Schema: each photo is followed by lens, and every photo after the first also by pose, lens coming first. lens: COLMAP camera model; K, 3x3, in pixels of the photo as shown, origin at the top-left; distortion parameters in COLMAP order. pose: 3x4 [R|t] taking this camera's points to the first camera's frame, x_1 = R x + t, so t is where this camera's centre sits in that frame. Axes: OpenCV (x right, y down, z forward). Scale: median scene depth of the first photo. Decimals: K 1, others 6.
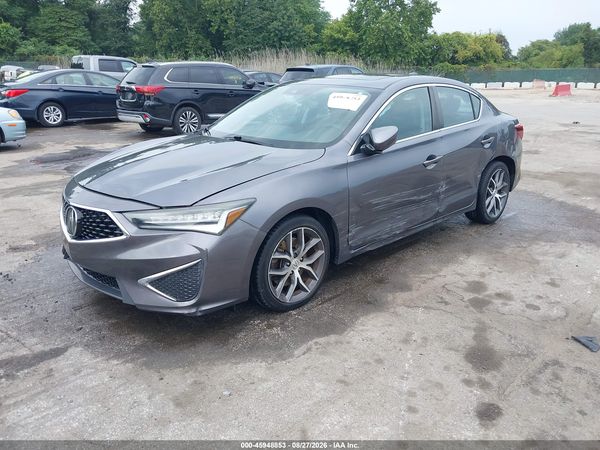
lens RADIAL K [[475.3, 0, 300.0], [0, 475.3, 225.0], [0, 0, 1]] dist [0.006137, -0.005700]
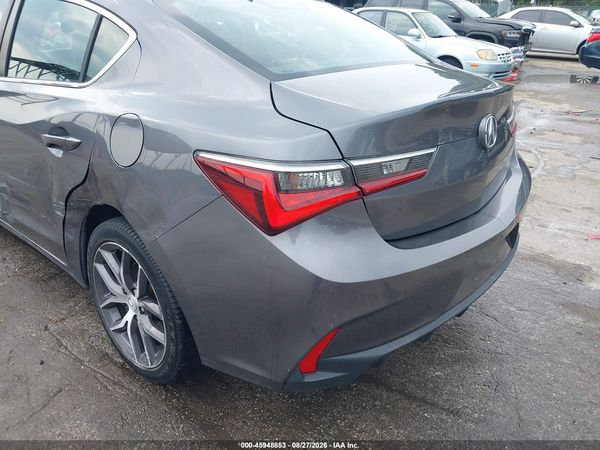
lens RADIAL K [[476.4, 0, 298.4], [0, 476.4, 227.6], [0, 0, 1]] dist [-0.003073, 0.006559]
pose [[0.085402, 0.402406, -0.911469, 0.925624], [-0.316113, 0.878490, 0.358228, -0.367474], [0.944870, 0.257534, 0.202231, 1.306521]]
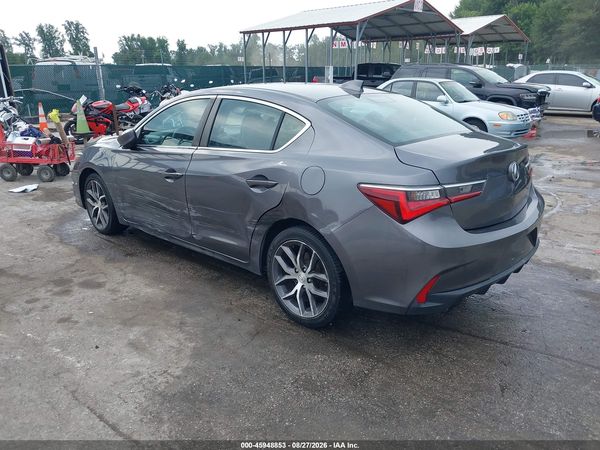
lens RADIAL K [[475.3, 0, 300.0], [0, 475.3, 225.0], [0, 0, 1]] dist [0.006137, -0.005700]
pose [[0.044388, 0.285203, -0.957439, 1.229280], [-0.288697, 0.921156, 0.261011, -0.364025], [0.956391, 0.264824, 0.123225, 1.146387]]
